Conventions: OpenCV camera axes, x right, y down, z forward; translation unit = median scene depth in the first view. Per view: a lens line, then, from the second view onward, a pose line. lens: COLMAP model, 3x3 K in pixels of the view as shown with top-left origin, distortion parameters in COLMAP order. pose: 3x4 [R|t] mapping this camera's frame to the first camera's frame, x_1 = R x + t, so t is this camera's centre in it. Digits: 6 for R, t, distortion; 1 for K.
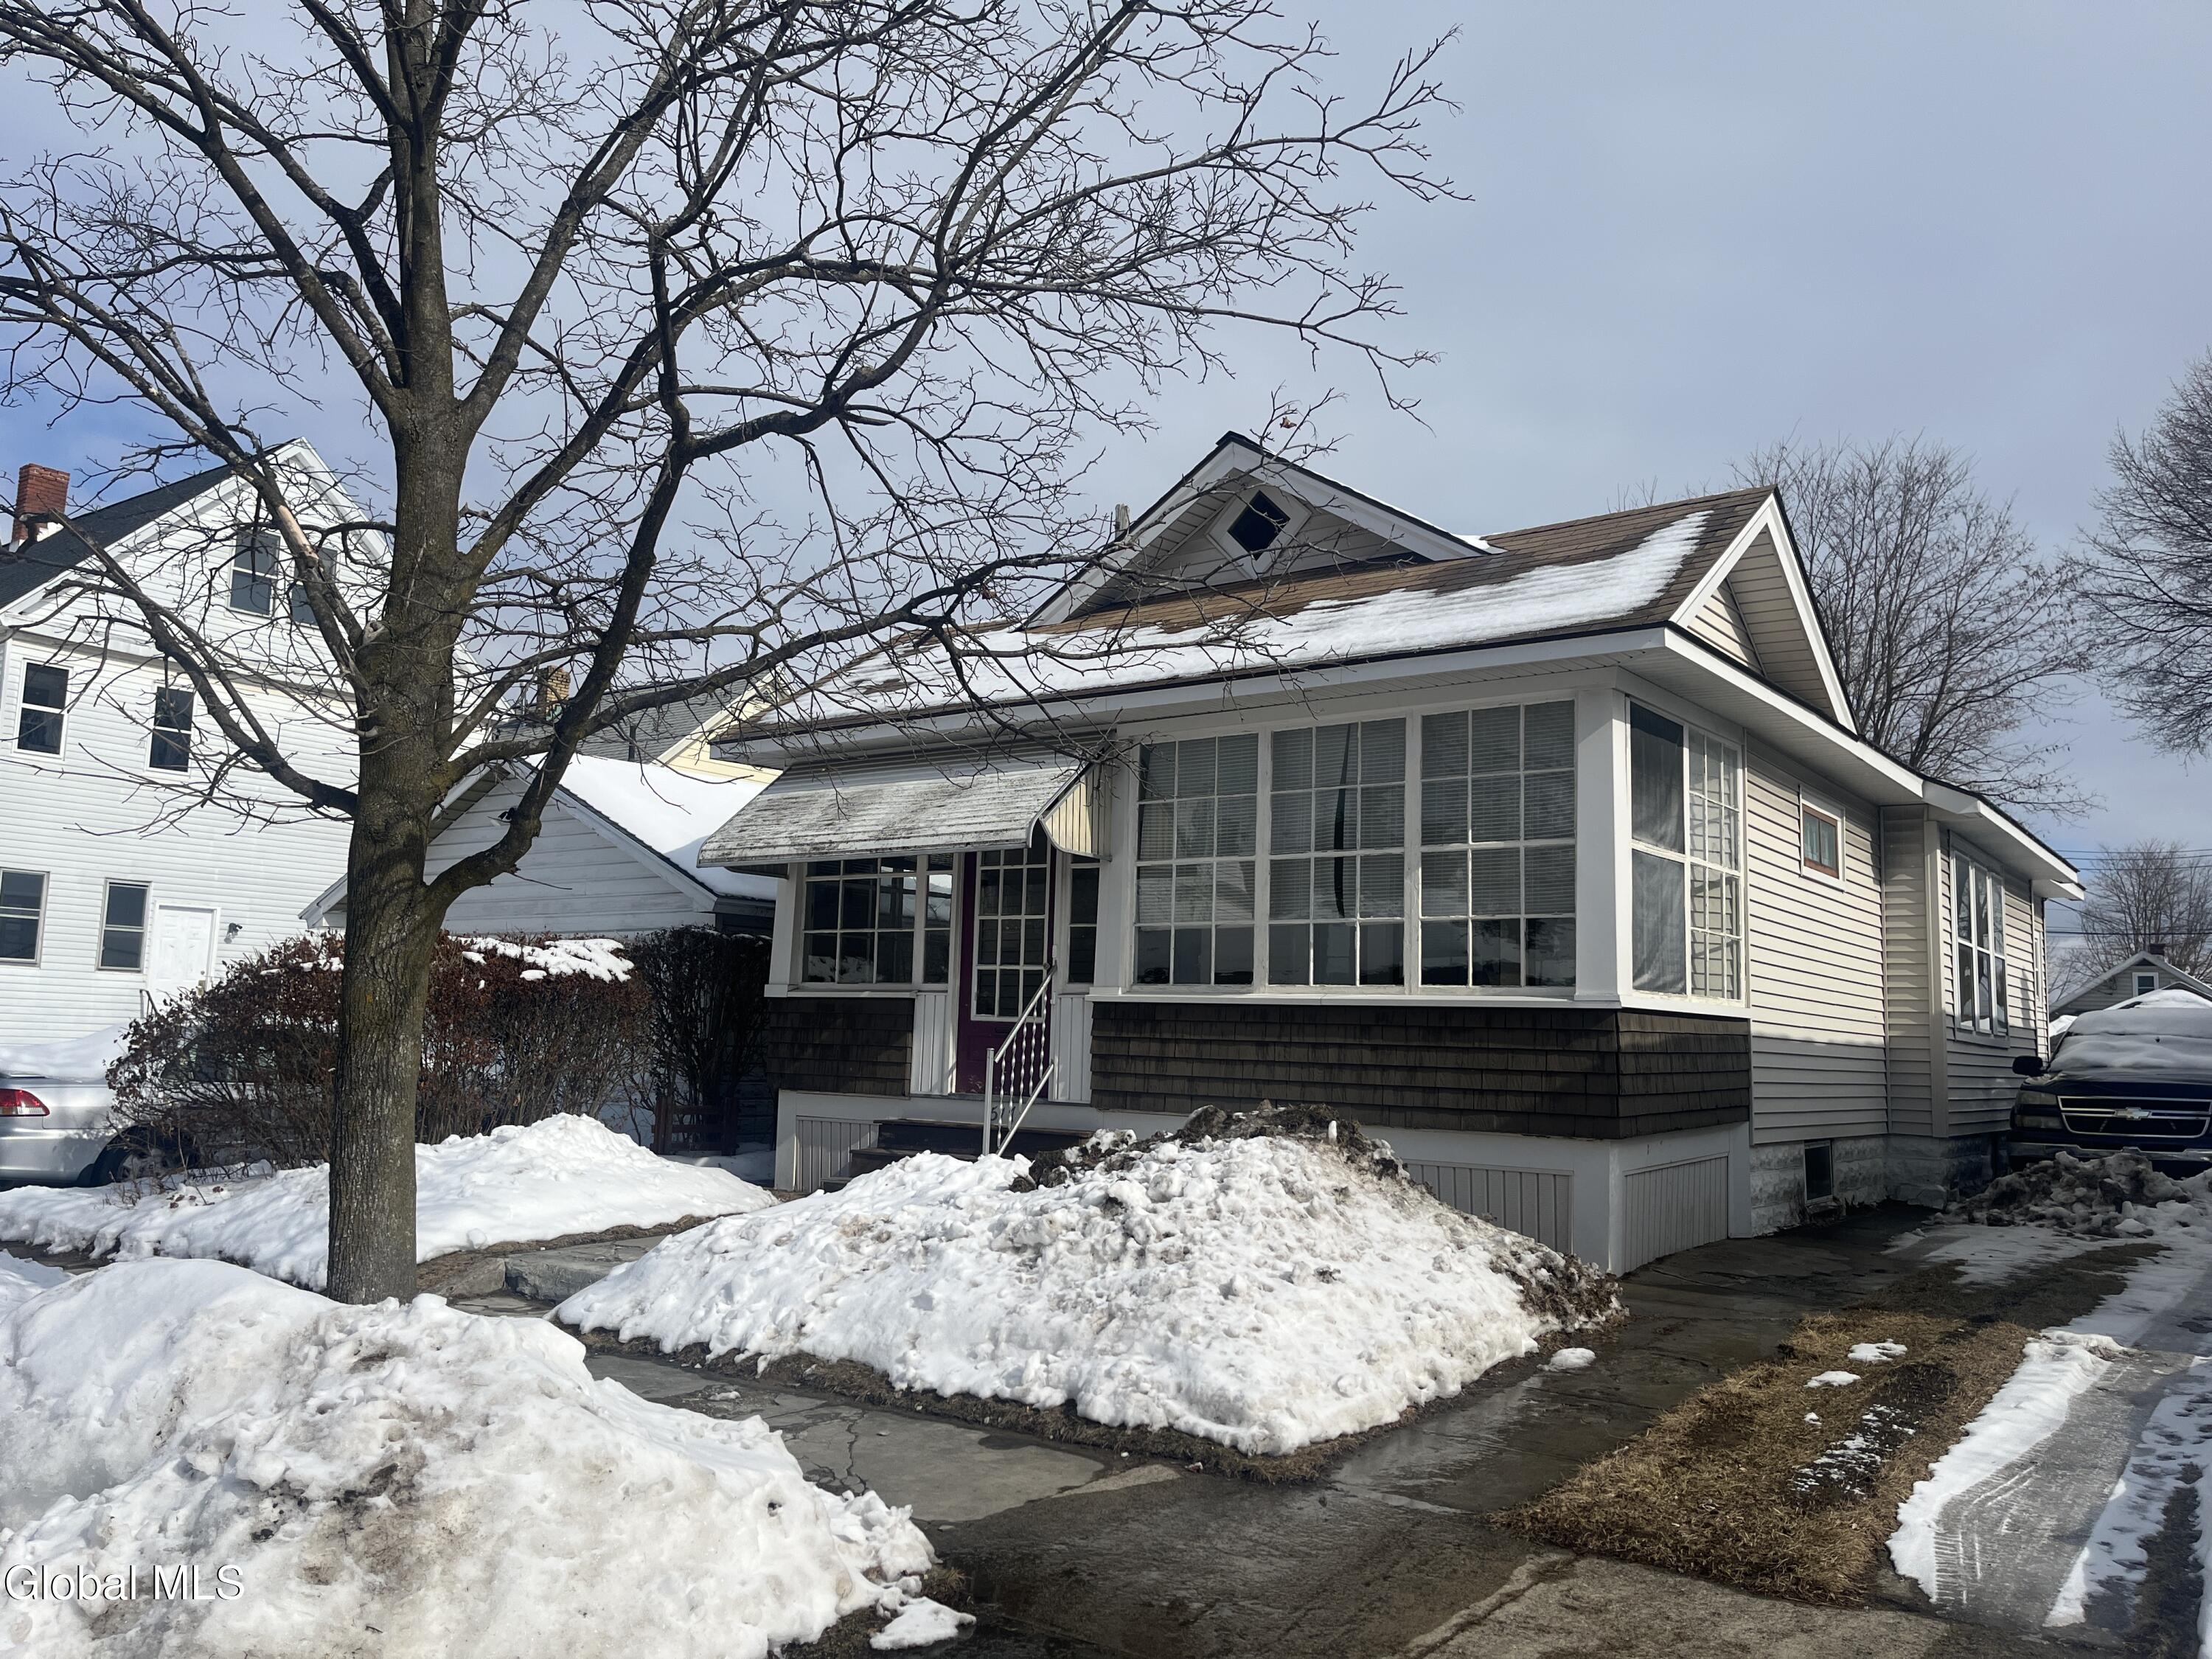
lens RADIAL K [[1680.3, 0, 1101.9], [0, 1680.3, 832.9], [0, 0, 1]] dist [0.057900, -0.090405]
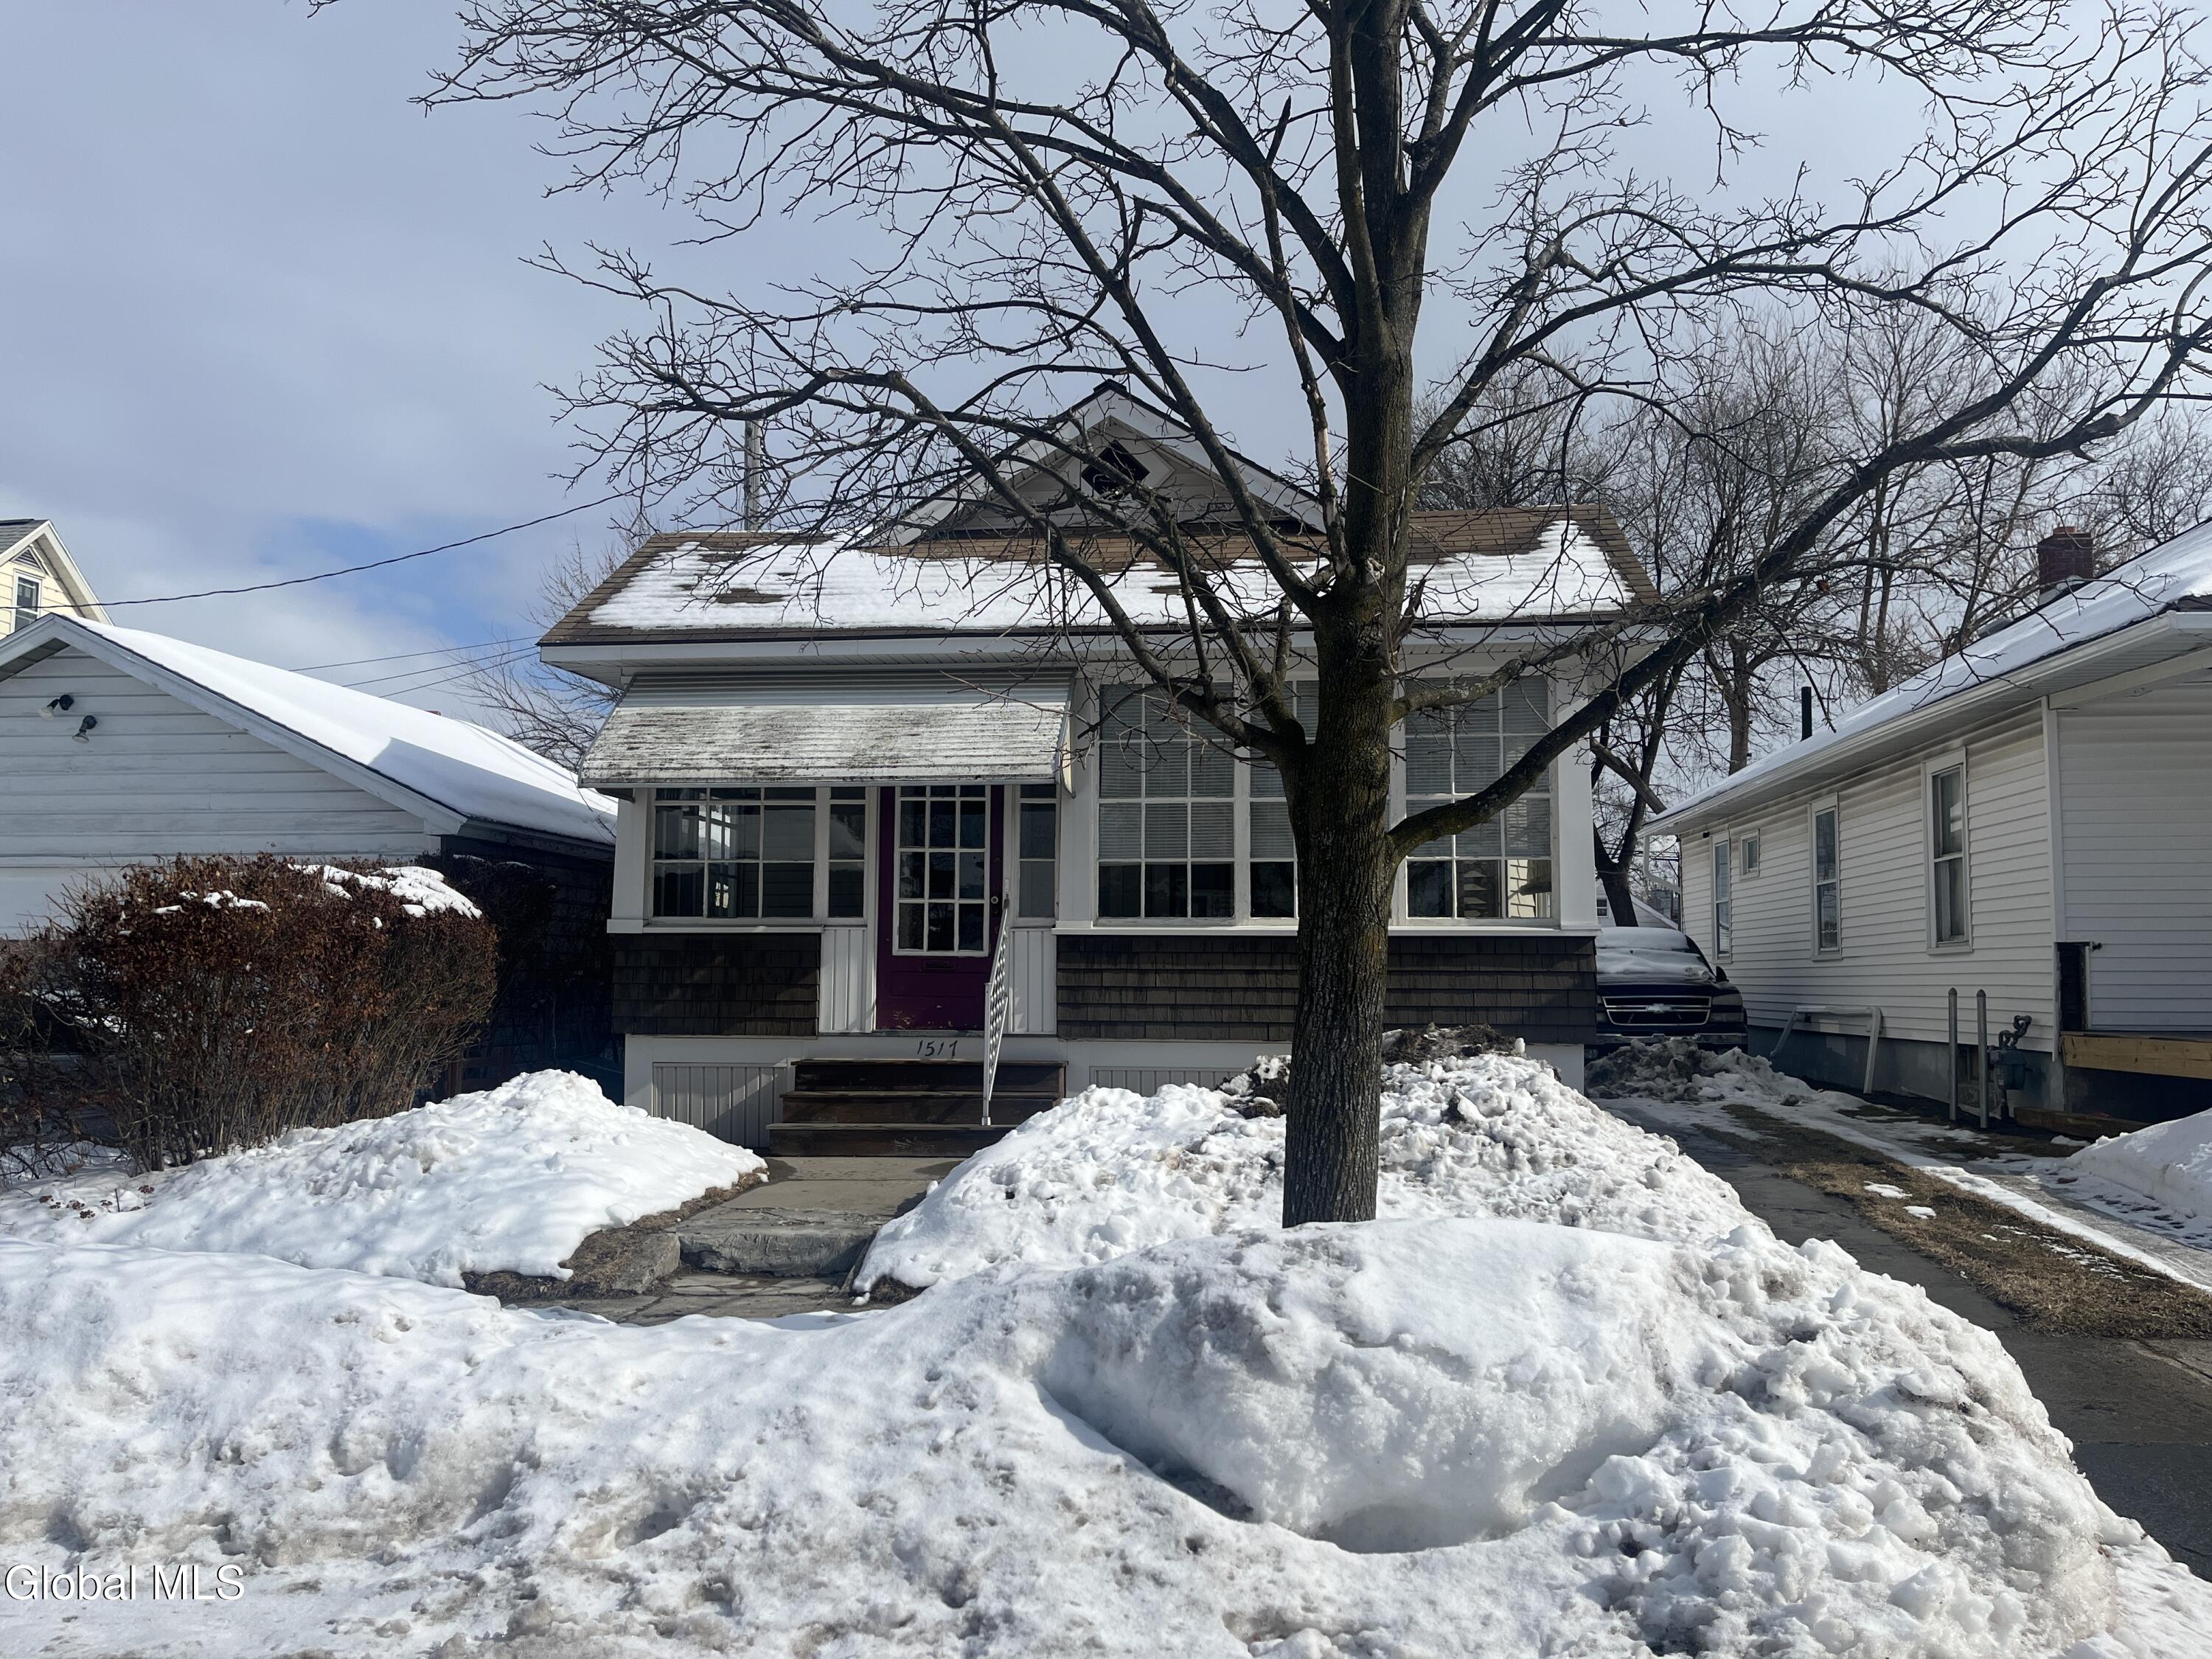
lens RADIAL K [[1680.3, 0, 1102.5], [0, 1680.3, 829.8], [0, 0, 1]] dist [0.057900, -0.090405]
pose [[0.863690, 0.018337, 0.503690, -0.466850], [-0.040479, 0.998633, 0.033055, 0.002275], [-0.502395, -0.048938, 0.863252, 0.104580]]
